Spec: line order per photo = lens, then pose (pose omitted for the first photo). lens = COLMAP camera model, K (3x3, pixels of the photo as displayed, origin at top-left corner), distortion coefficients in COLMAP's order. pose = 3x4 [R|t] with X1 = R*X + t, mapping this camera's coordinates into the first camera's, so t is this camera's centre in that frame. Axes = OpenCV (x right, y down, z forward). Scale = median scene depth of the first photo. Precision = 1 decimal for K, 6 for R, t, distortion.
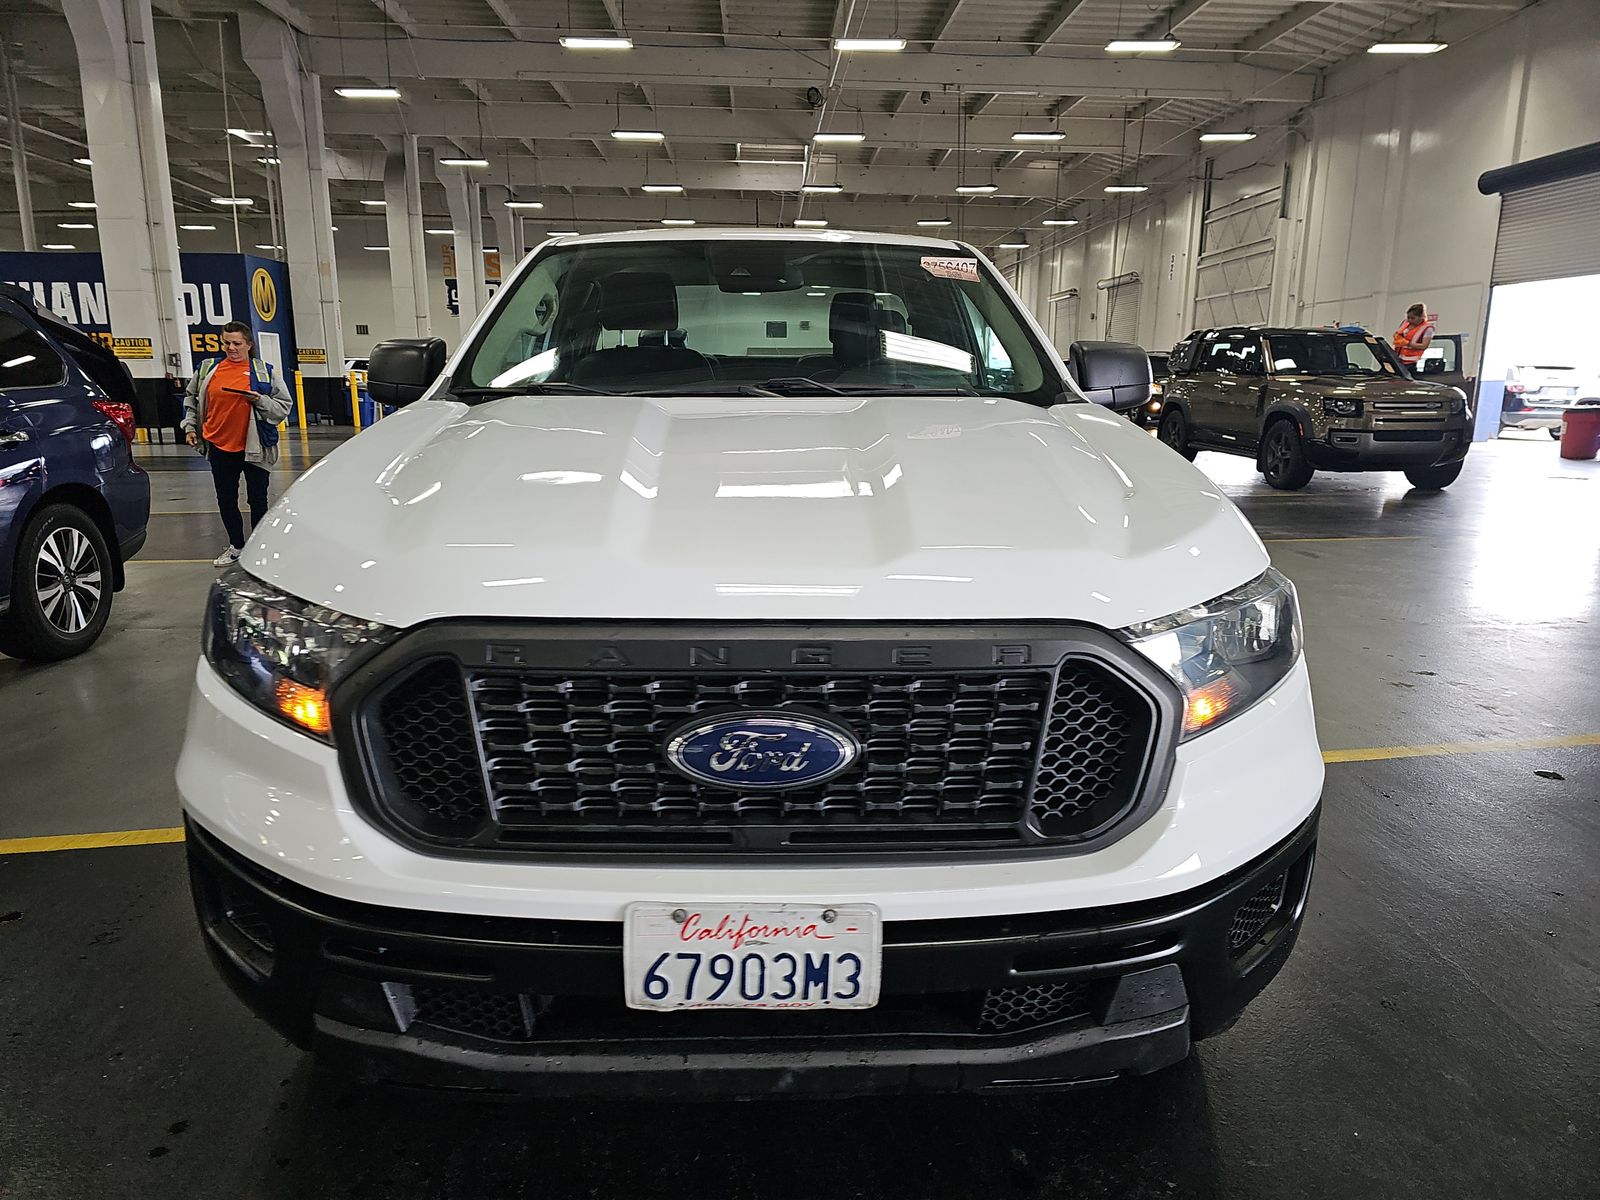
lens RADIAL K [[1034.2, 0, 800.0], [0, 1034.2, 600.0], [0, 0, 1]] dist [0.040495, -0.036586]
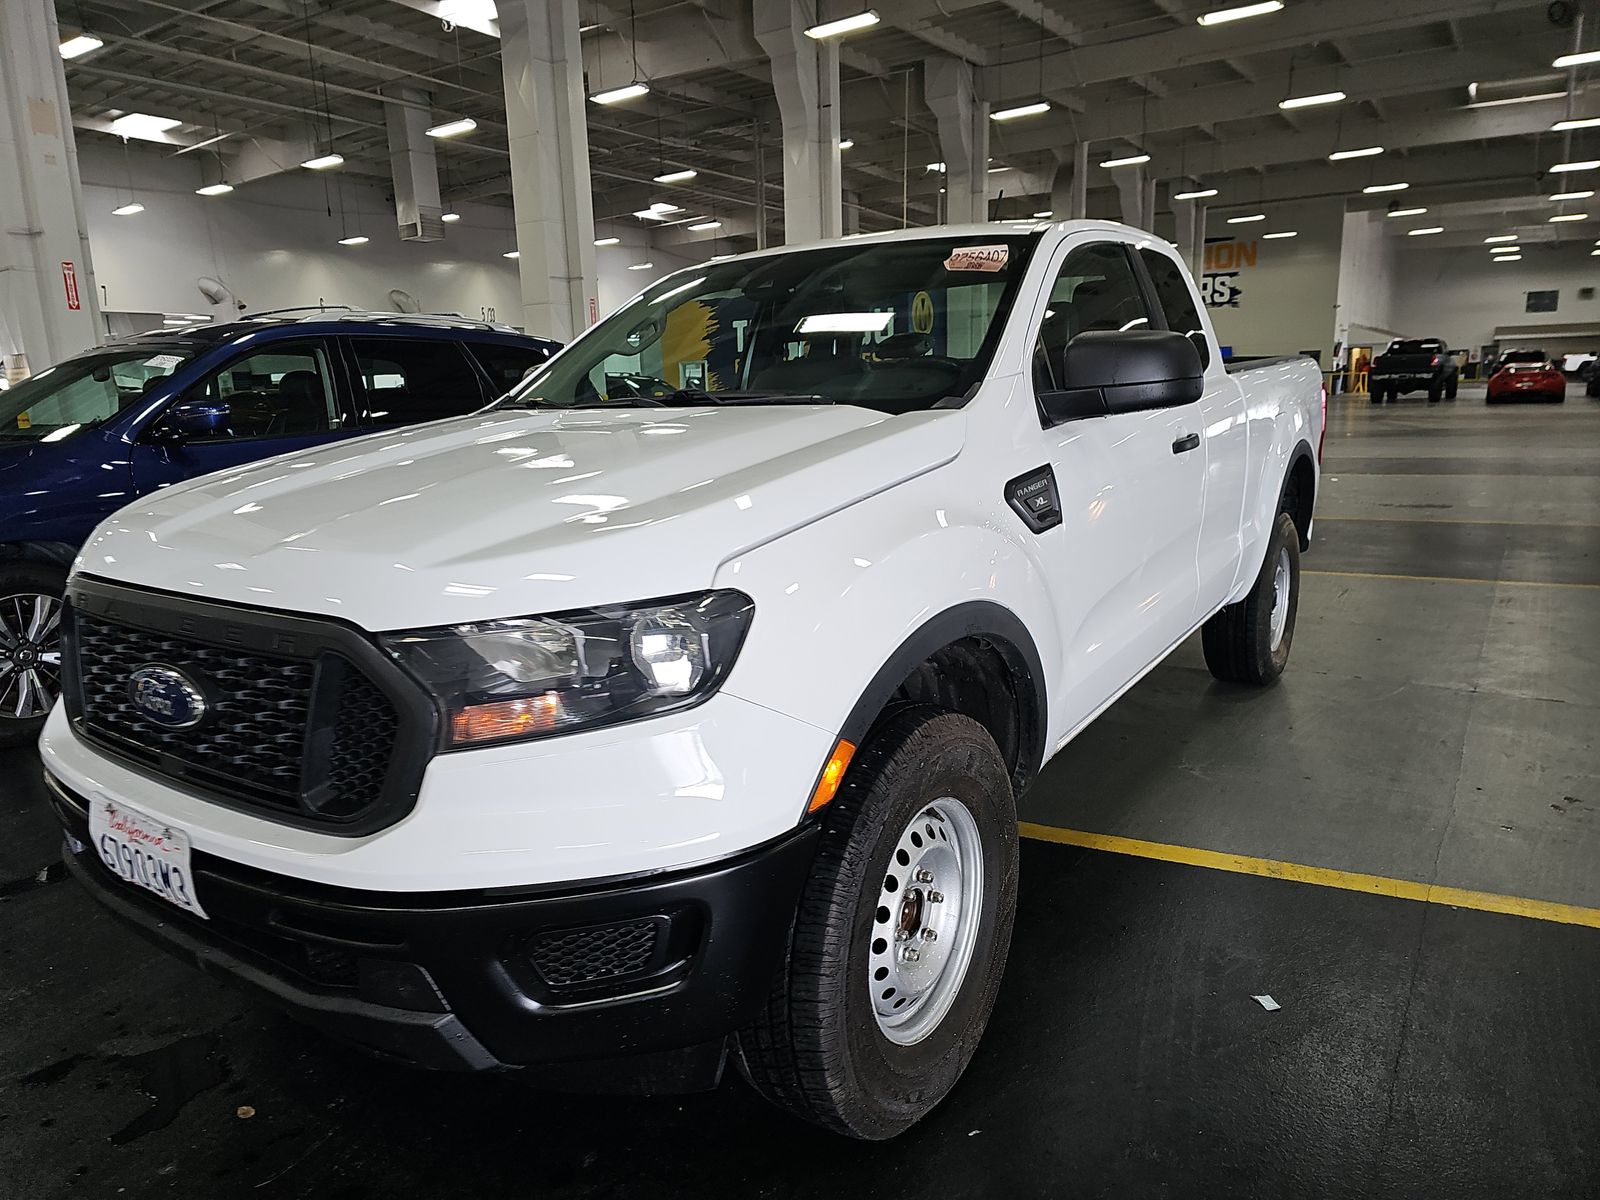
lens RADIAL K [[1049.8, 0, 788.6], [0, 1049.8, 605.3], [0, 0, 1]] dist [0.039543, -0.038392]
pose [[0.809482, 0.088826, -0.580387, 0.214638], [-0.088564, 0.995652, 0.028858, -0.011393], [0.580427, 0.028041, 0.813829, 0.062078]]
